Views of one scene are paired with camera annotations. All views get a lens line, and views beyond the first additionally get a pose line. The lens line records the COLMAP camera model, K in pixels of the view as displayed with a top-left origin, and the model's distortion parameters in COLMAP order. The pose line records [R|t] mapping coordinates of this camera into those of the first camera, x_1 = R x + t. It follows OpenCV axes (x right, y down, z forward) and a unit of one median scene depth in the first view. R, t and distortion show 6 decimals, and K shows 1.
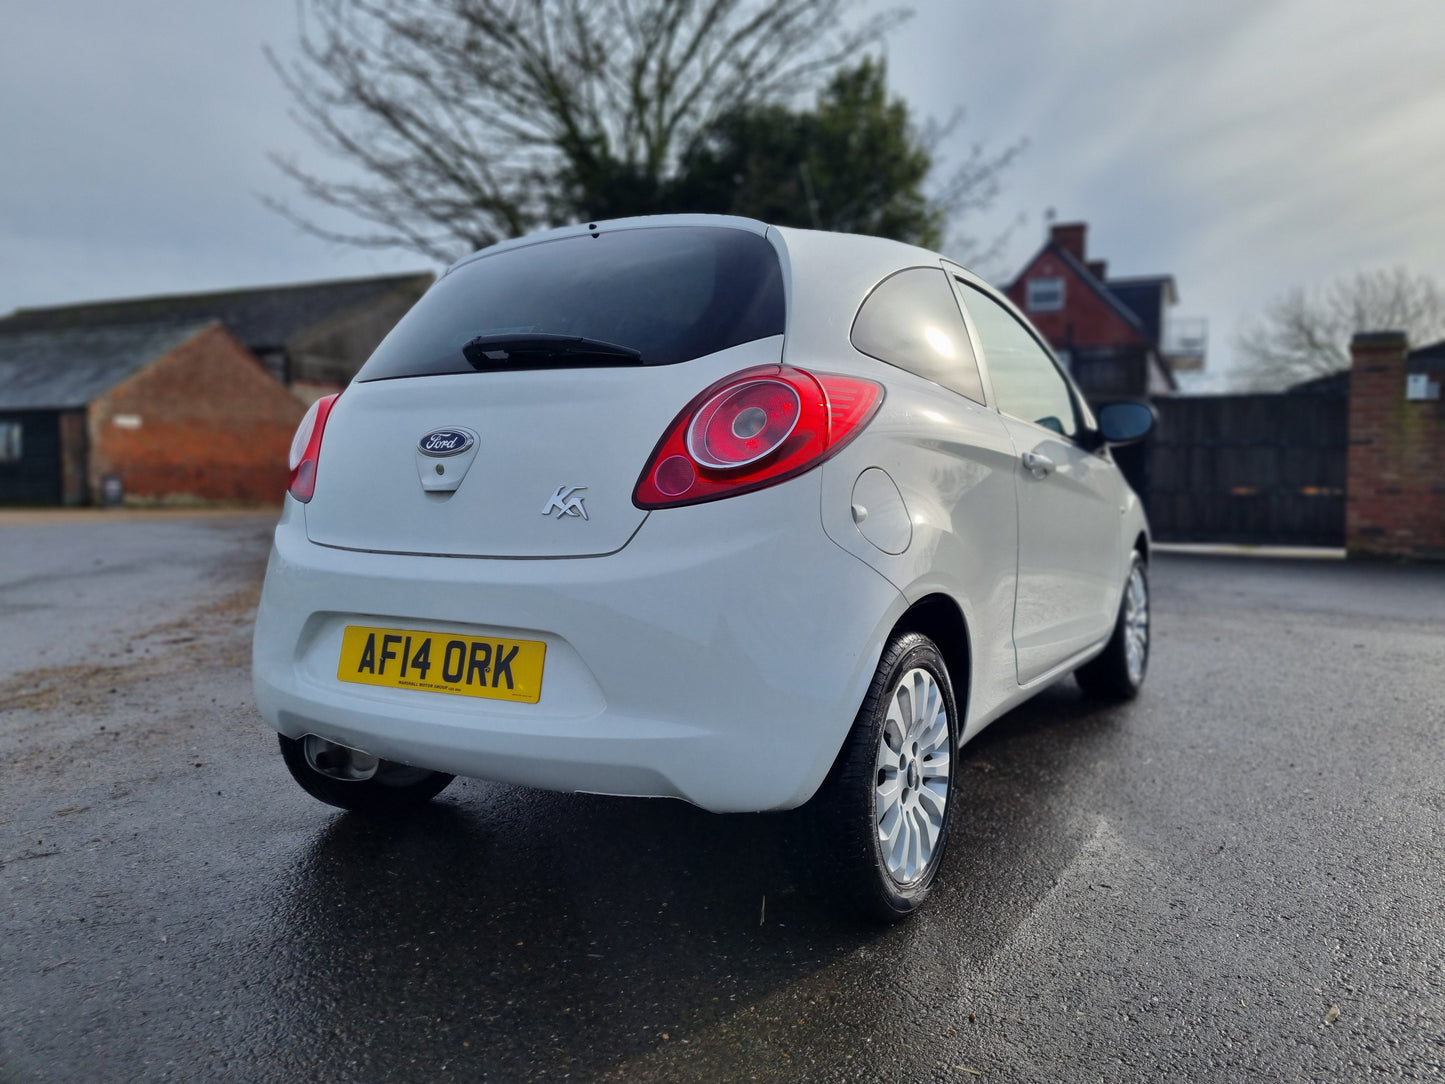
lens RADIAL K [[1102.0, 0, 724.6], [0, 1102.0, 536.0], [0, 0, 1]] dist [0.049253, -0.017083]
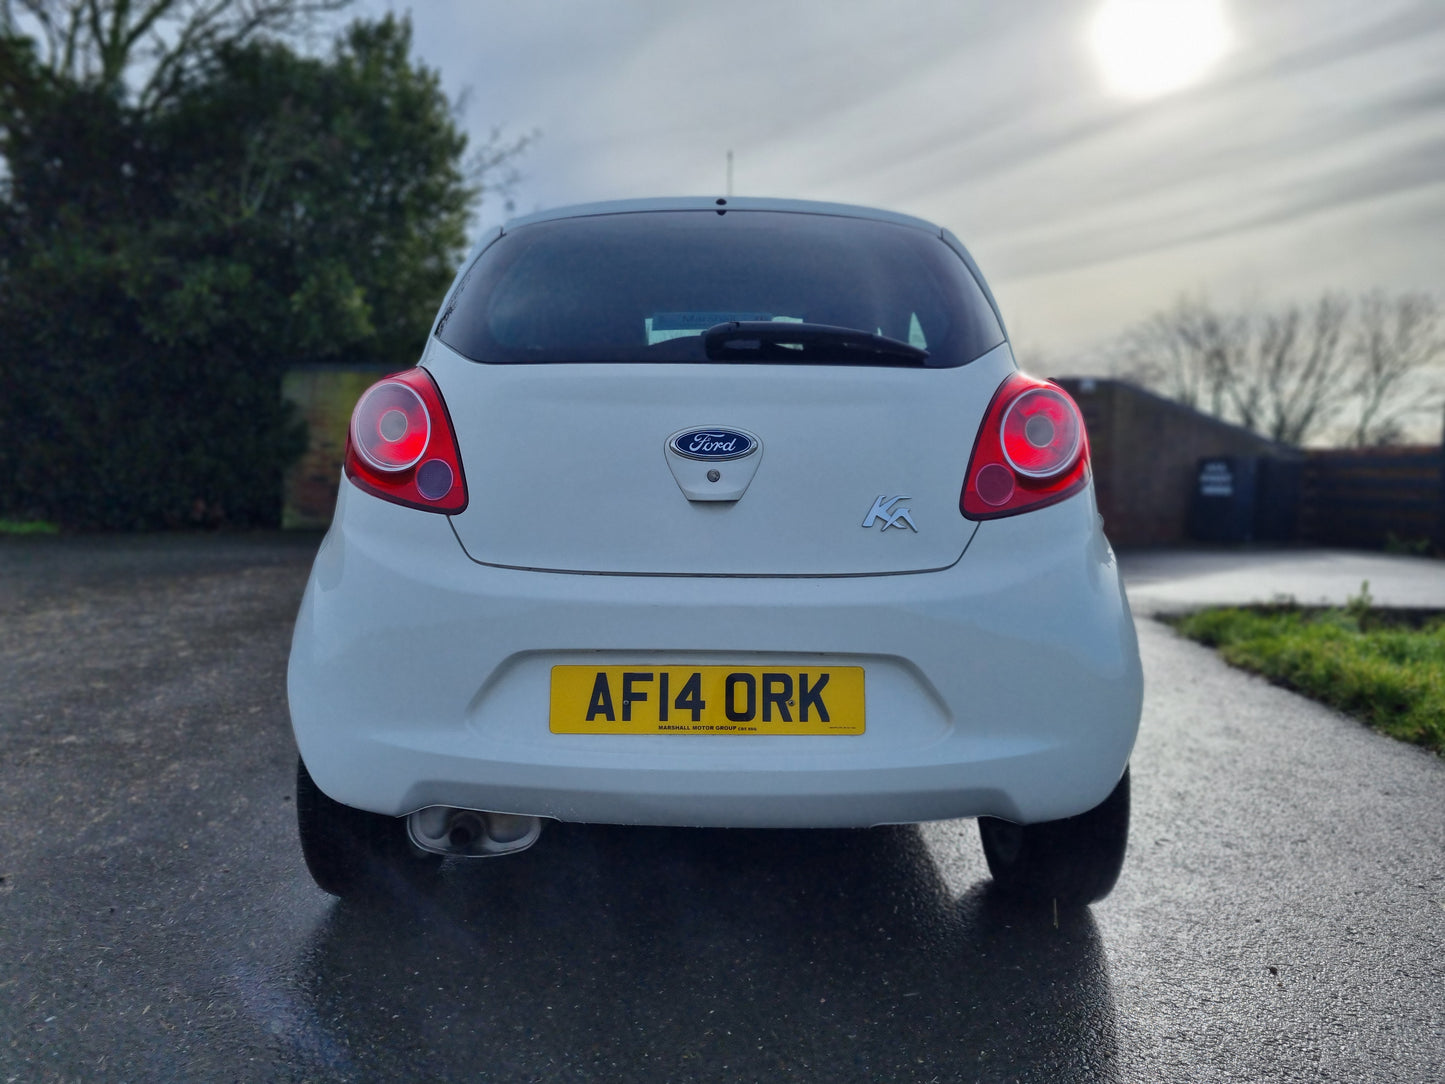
lens RADIAL K [[1102.0, 0, 728.9], [0, 1102.0, 548.5], [0, 0, 1]] dist [0.049253, -0.017083]
pose [[0.867847, -0.027850, 0.496051, -0.661731], [0.015864, 0.999472, 0.028360, -0.027394], [-0.496578, -0.016742, 0.867830, 0.246712]]
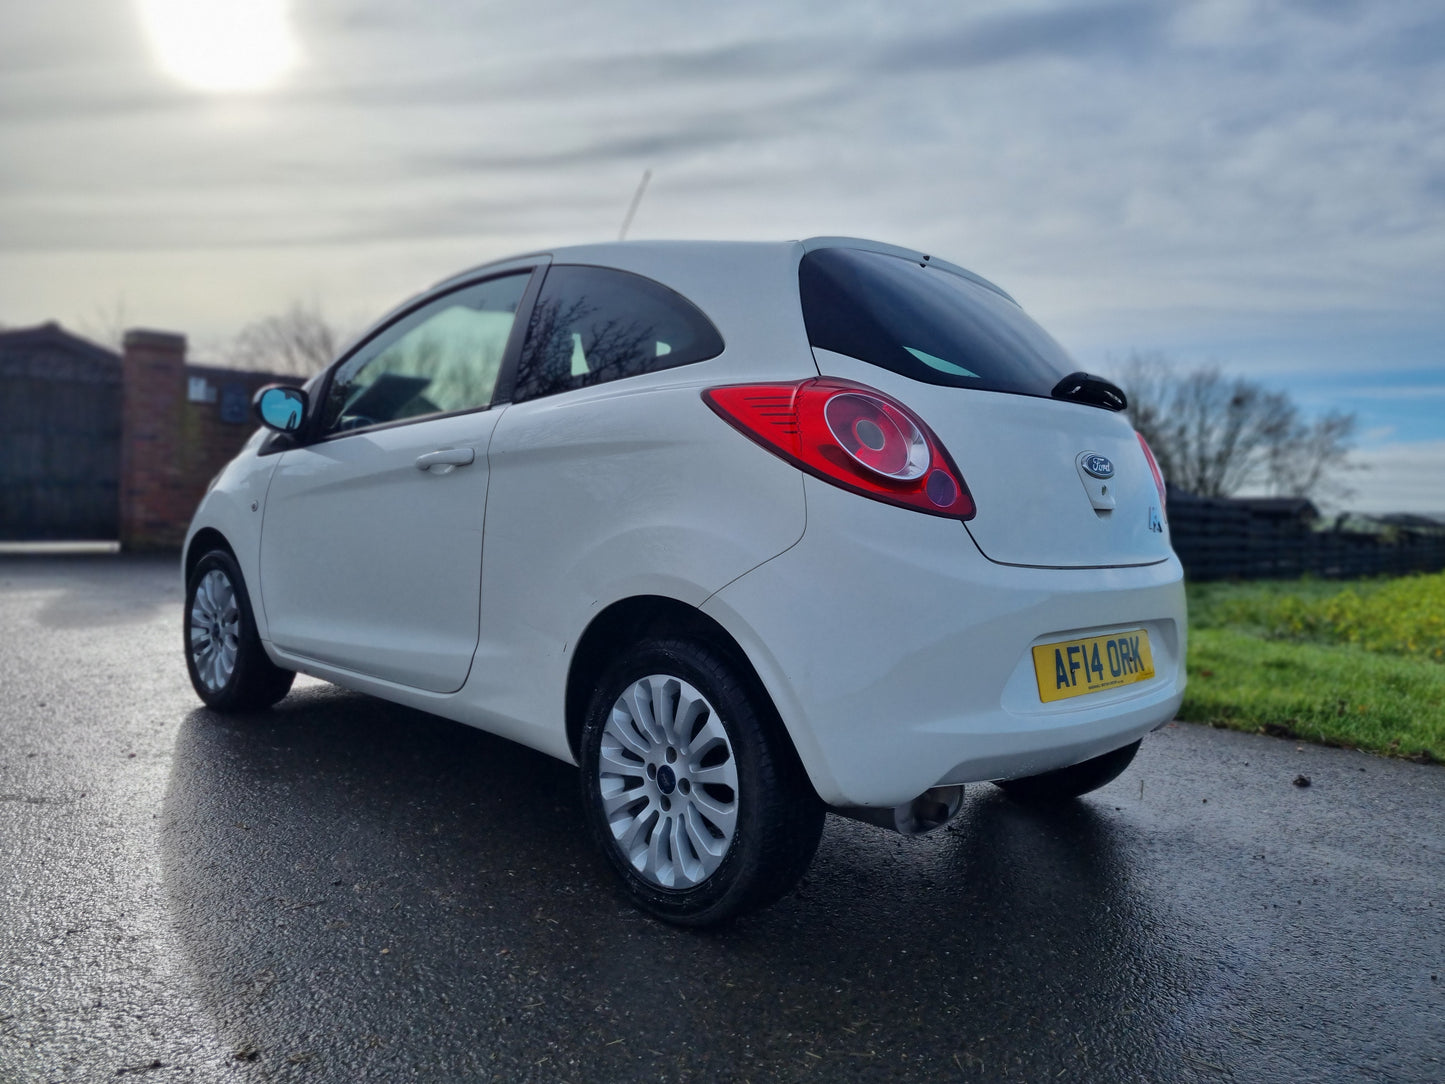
lens RADIAL K [[1102.0, 0, 752.7], [0, 1102.0, 545.6], [0, 0, 1]] dist [0.049253, -0.017083]
pose [[0.239590, -0.034742, 0.970252, -1.404870], [0.015033, 0.999372, 0.032073, -0.044590], [-0.970758, 0.006902, 0.239962, 1.058437]]
